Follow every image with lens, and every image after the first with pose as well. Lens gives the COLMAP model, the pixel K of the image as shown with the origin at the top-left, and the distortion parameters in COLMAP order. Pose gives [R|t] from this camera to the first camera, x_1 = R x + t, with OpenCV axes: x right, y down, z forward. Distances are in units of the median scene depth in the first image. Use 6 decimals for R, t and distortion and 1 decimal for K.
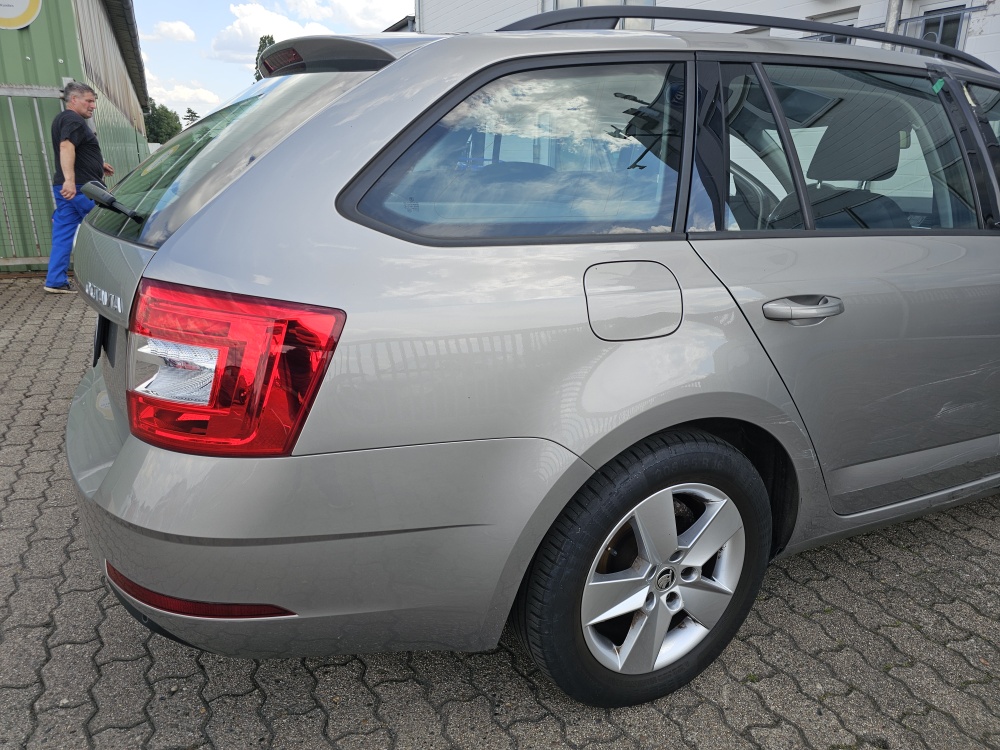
lens RADIAL K [[677.0, 0, 499.3], [0, 677.0, 373.5], [0, 0, 1]] dist [0.048359, -0.053365]
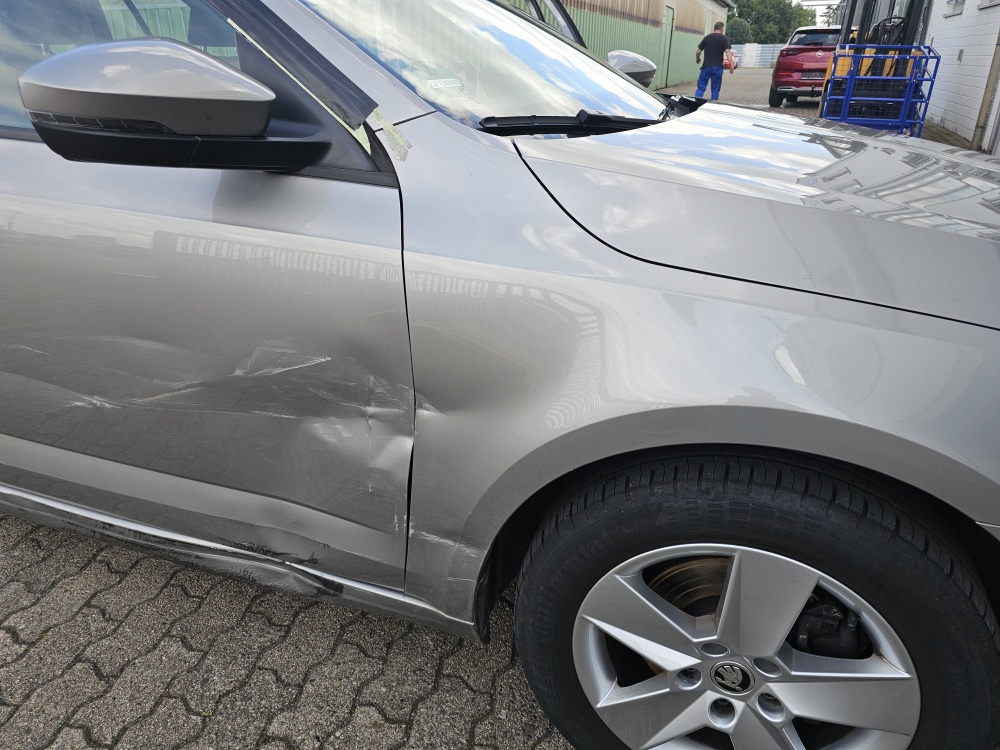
lens RADIAL K [[677.0, 0, 496.1], [0, 677.0, 358.7], [0, 0, 1]] dist [0.048359, -0.053365]
pose [[0.687048, 0.279991, -0.670499, 1.752139], [-0.206192, 0.959969, 0.189589, -0.244786], [0.696742, 0.007995, 0.717277, 0.997523]]
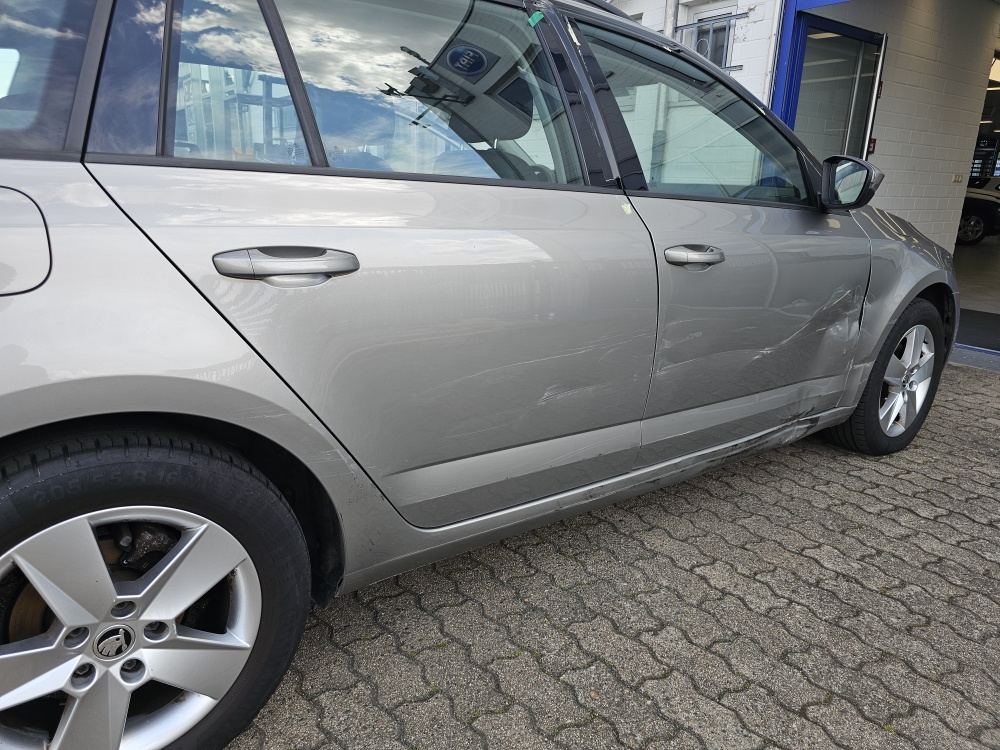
lens RADIAL K [[677.0, 0, 499.9], [0, 677.0, 368.5], [0, 0, 1]] dist [0.048359, -0.053365]
pose [[0.983767, -0.029316, 0.177042, 0.434688], [0.034356, 0.999085, -0.025471, 0.038647], [-0.176134, 0.031140, 0.983874, 0.177737]]
